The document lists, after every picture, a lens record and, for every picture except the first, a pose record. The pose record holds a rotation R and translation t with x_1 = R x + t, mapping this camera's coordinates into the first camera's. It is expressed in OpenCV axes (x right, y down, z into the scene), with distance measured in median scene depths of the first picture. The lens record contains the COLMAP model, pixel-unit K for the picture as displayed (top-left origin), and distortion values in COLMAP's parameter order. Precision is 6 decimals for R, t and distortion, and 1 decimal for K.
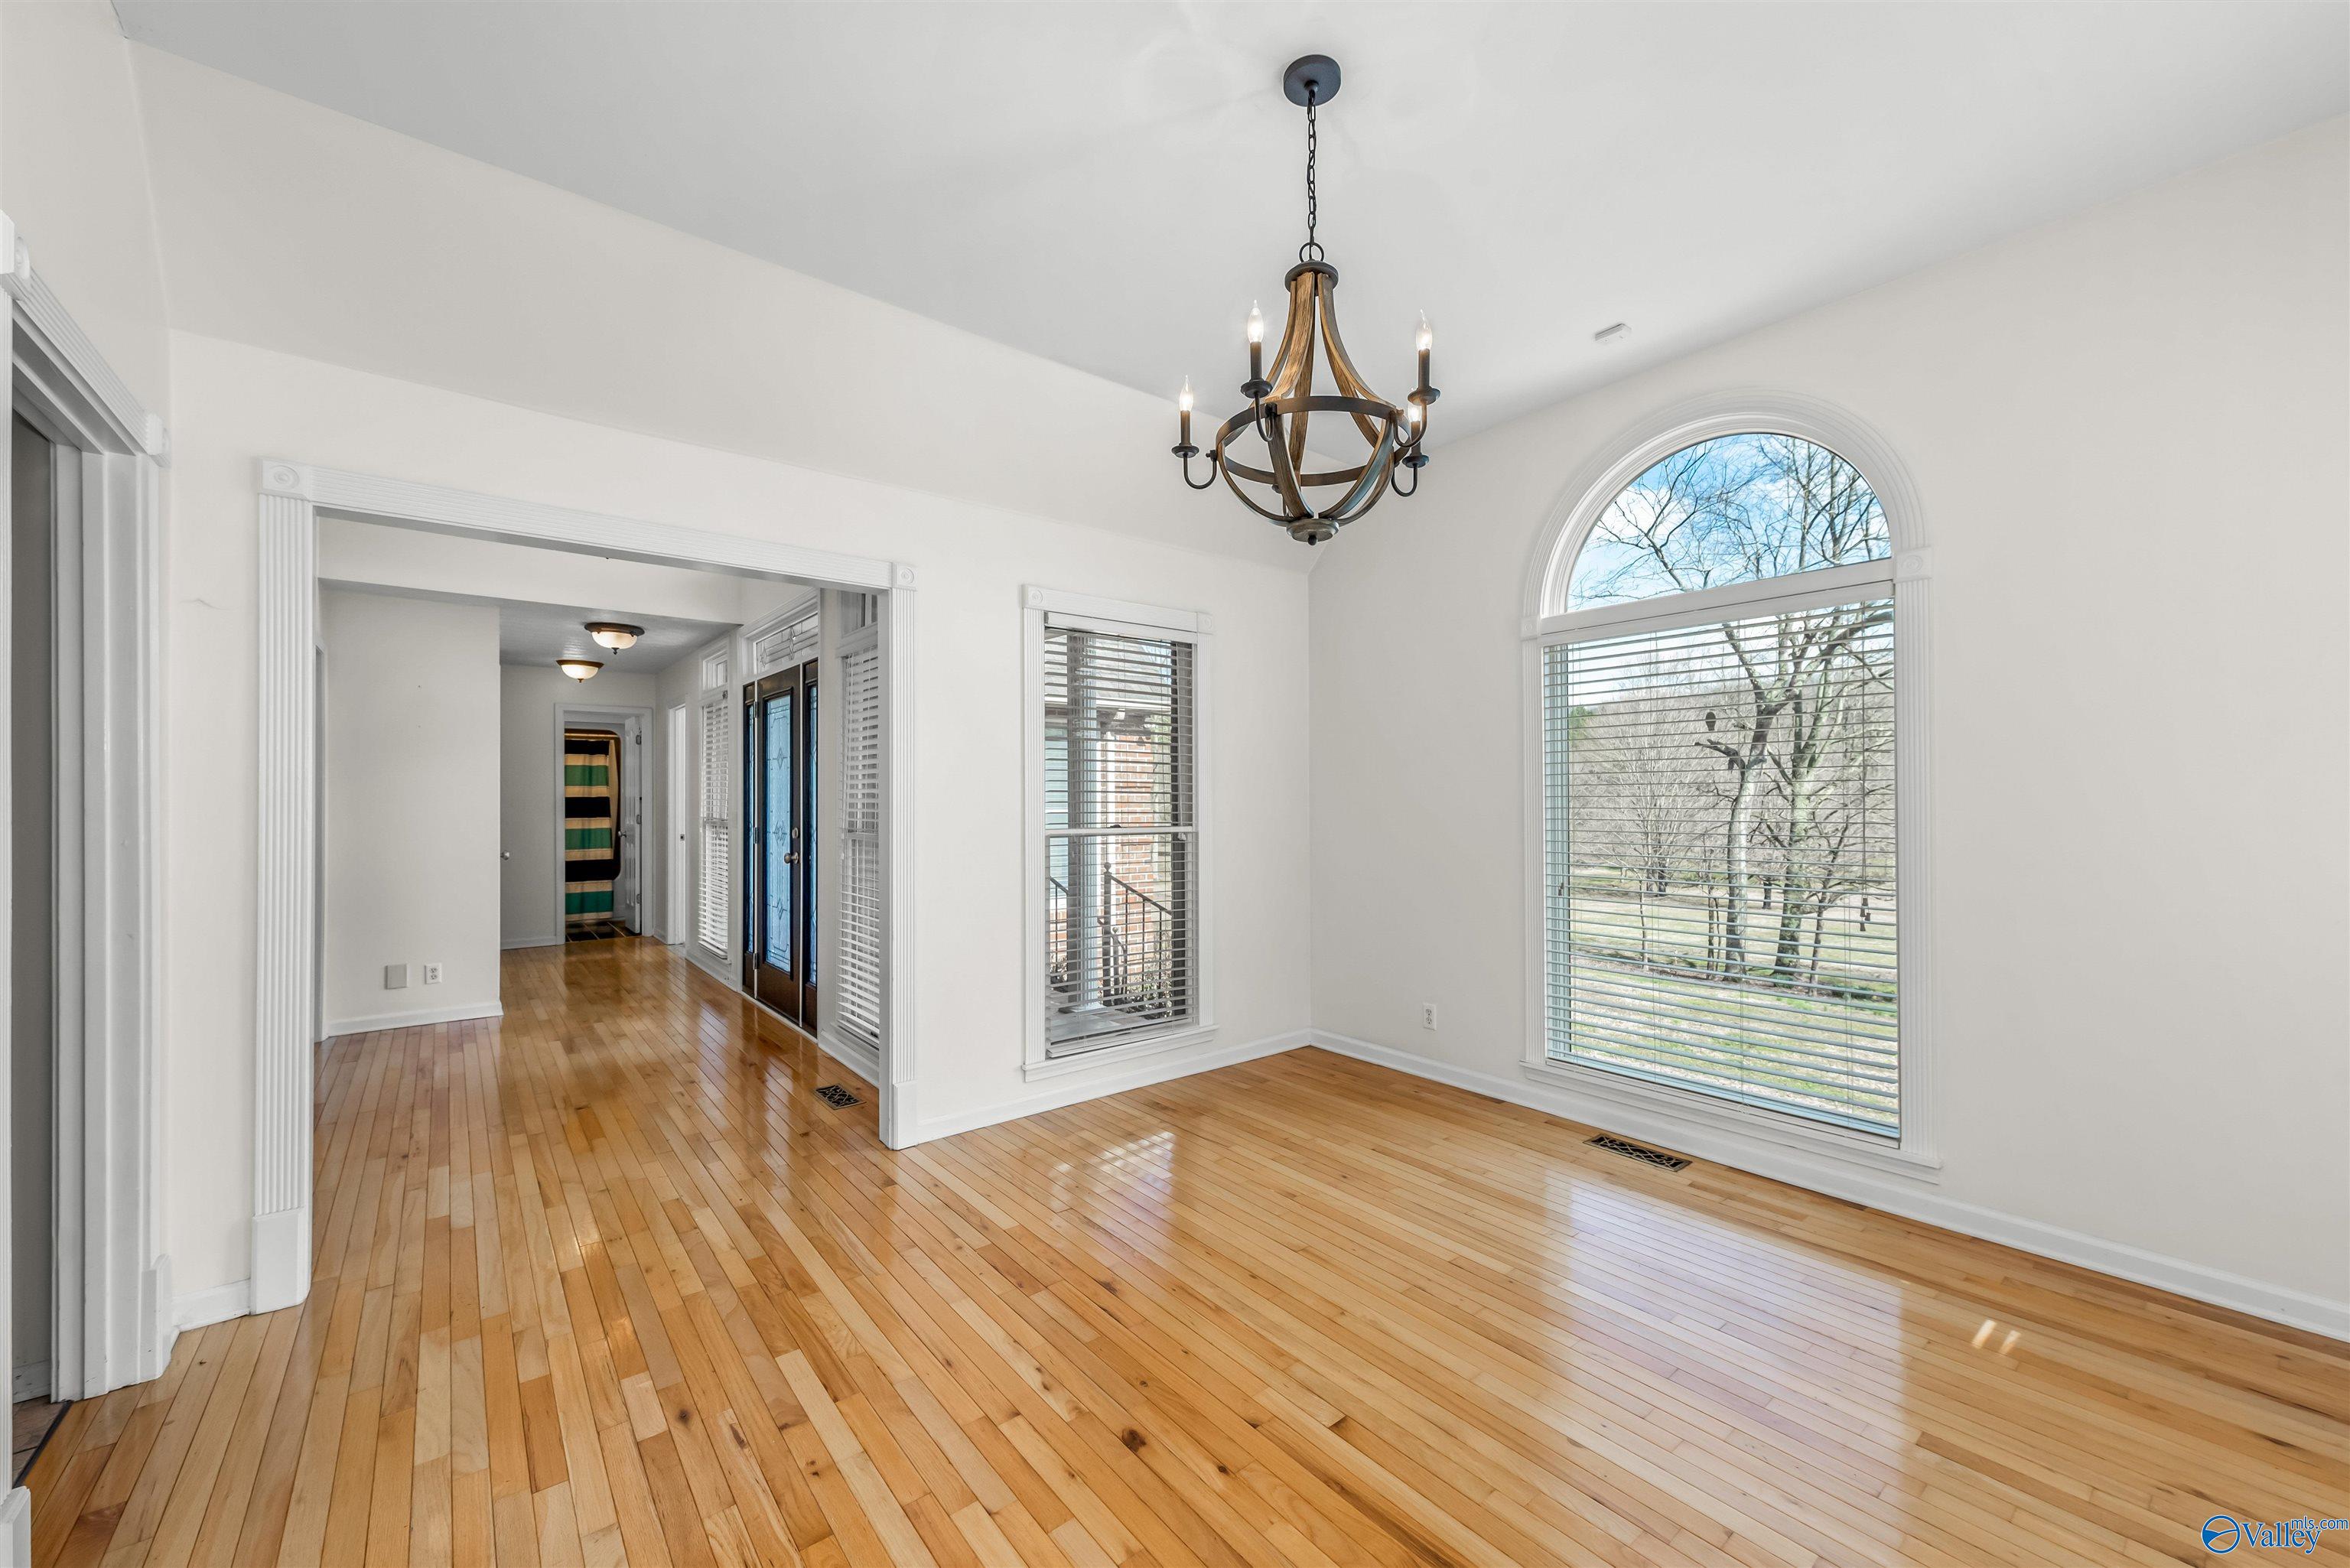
lens RADIAL K [[911.6, 0, 1200.1], [0, 911.6, 791.9], [0, 0, 1]] dist [0.006280, -0.000285]
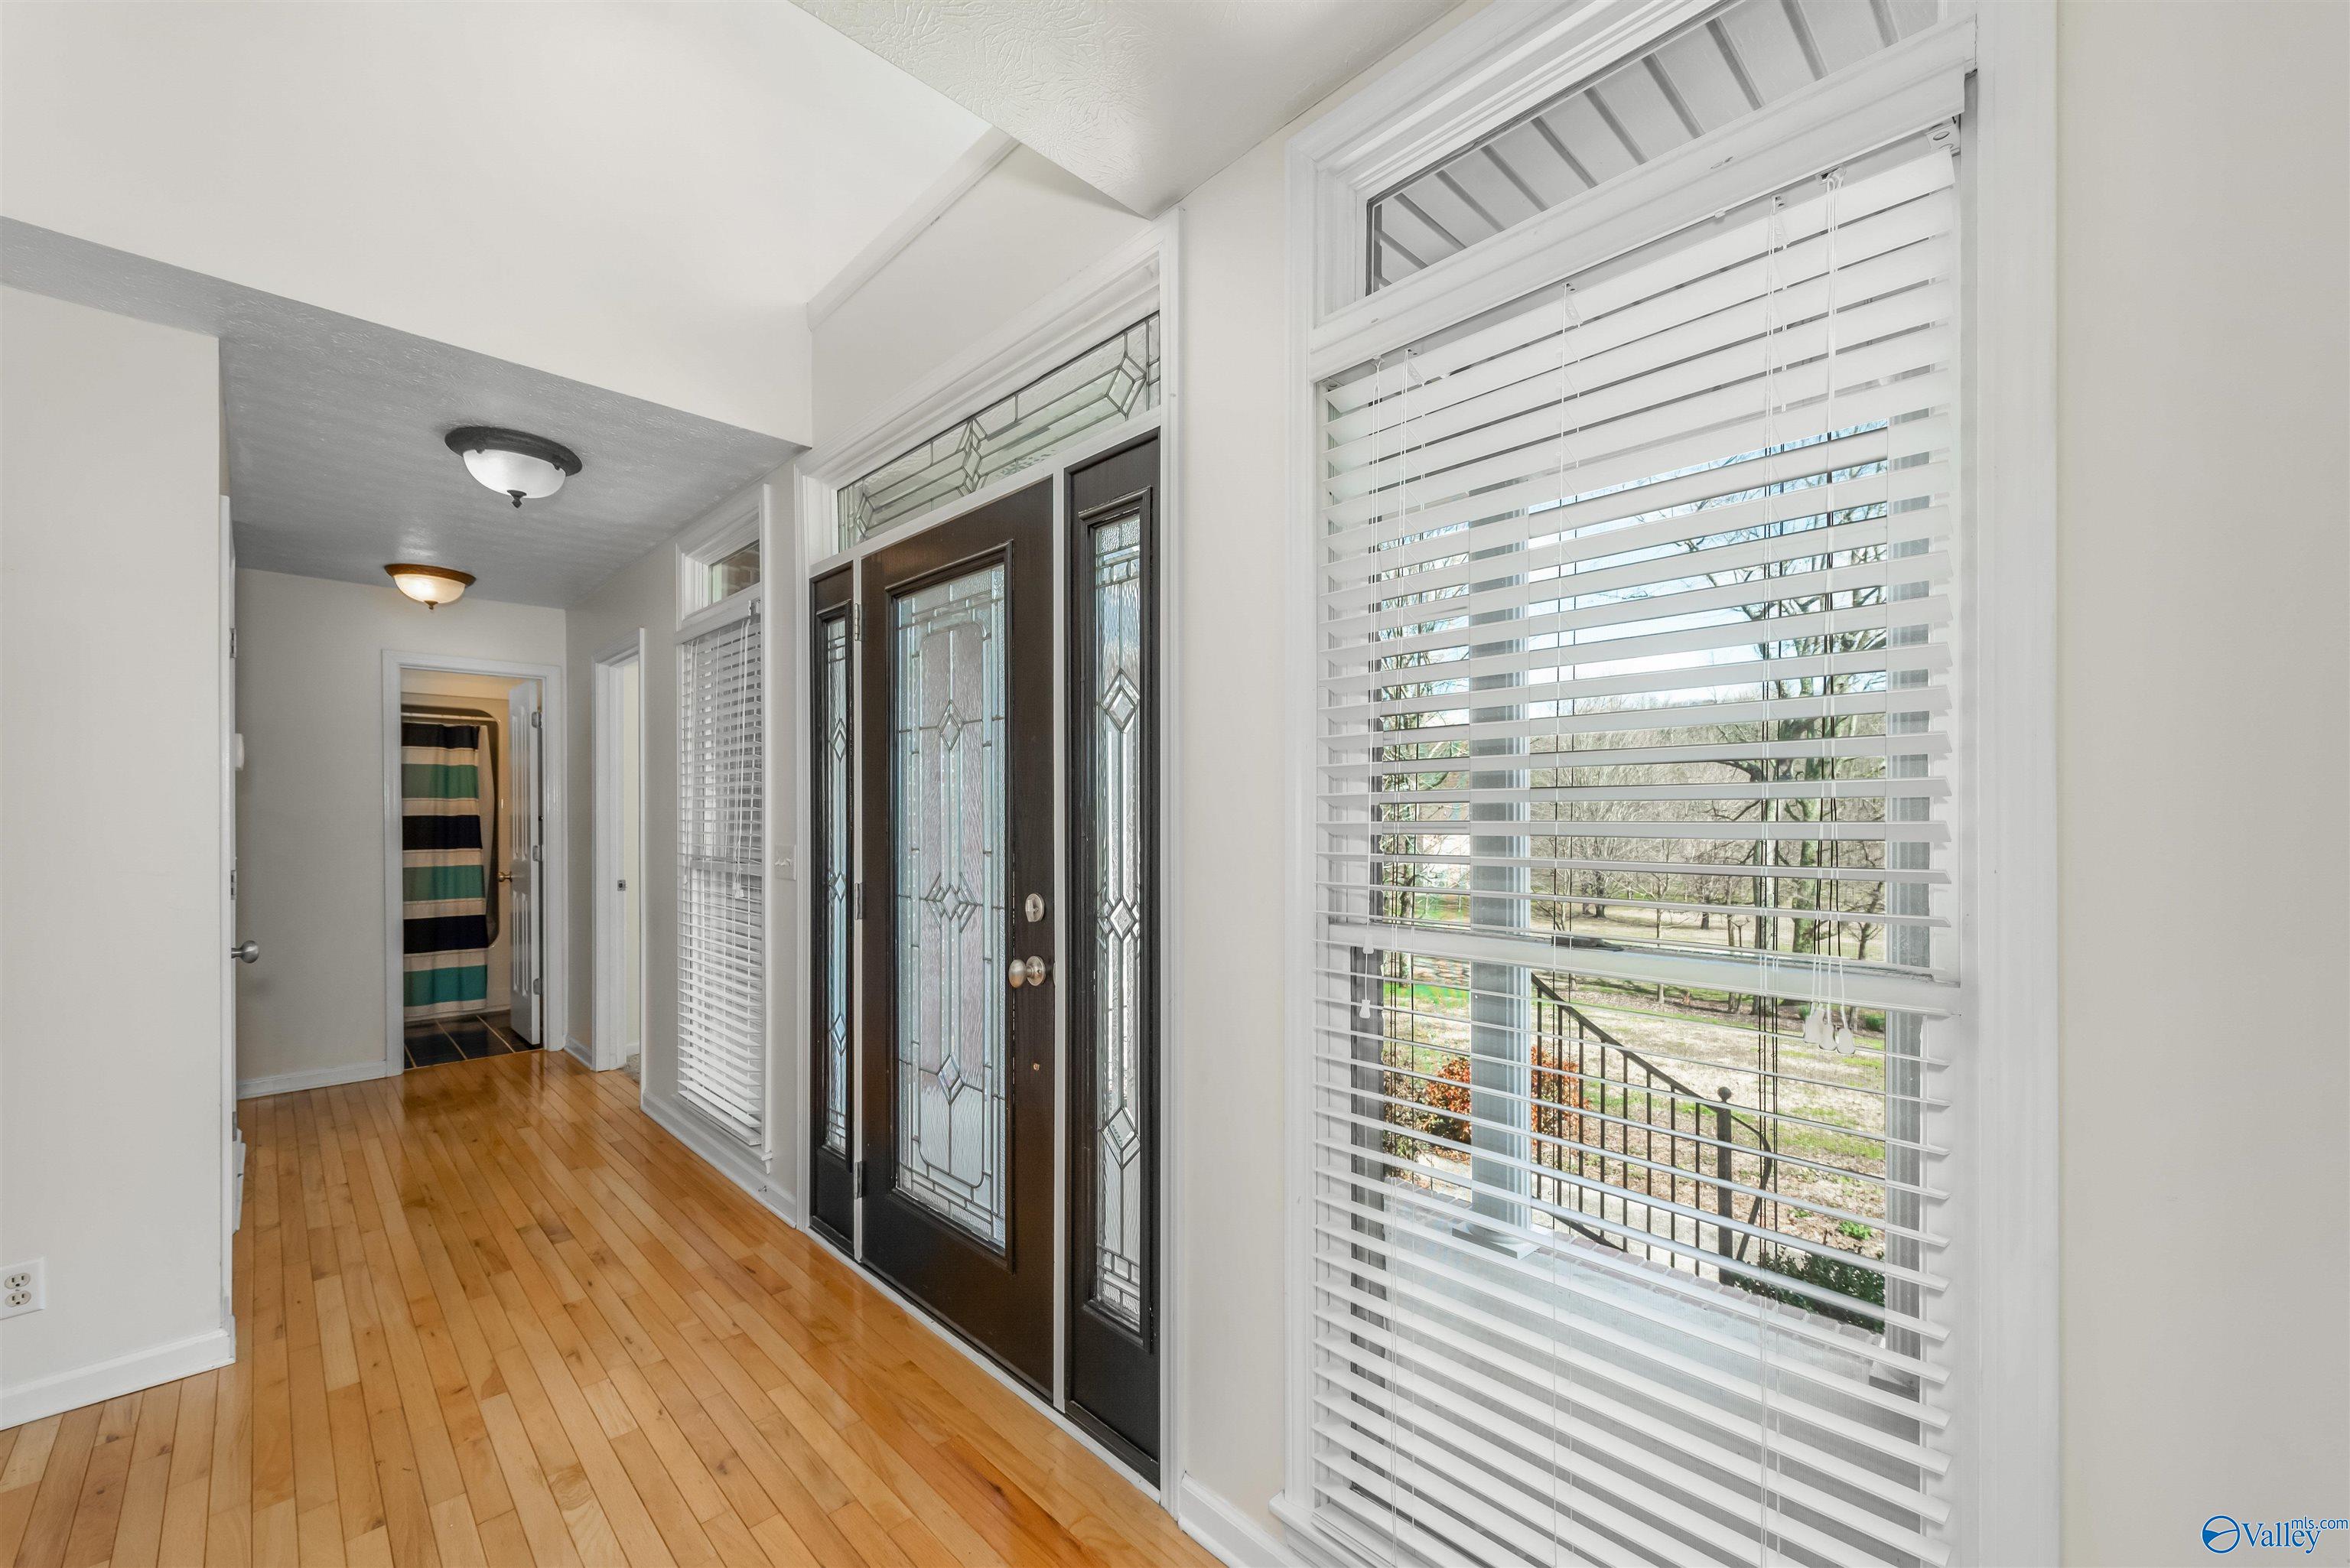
lens RADIAL K [[911.6, 0, 1200.1], [0, 911.6, 791.9], [0, 0, 1]] dist [0.006280, -0.000285]
pose [[0.994125, -0.009196, 0.107847, -0.338977], [0.010069, 0.999921, -0.007551, -0.001481], [-0.107769, 0.008593, 0.994139, 0.491454]]
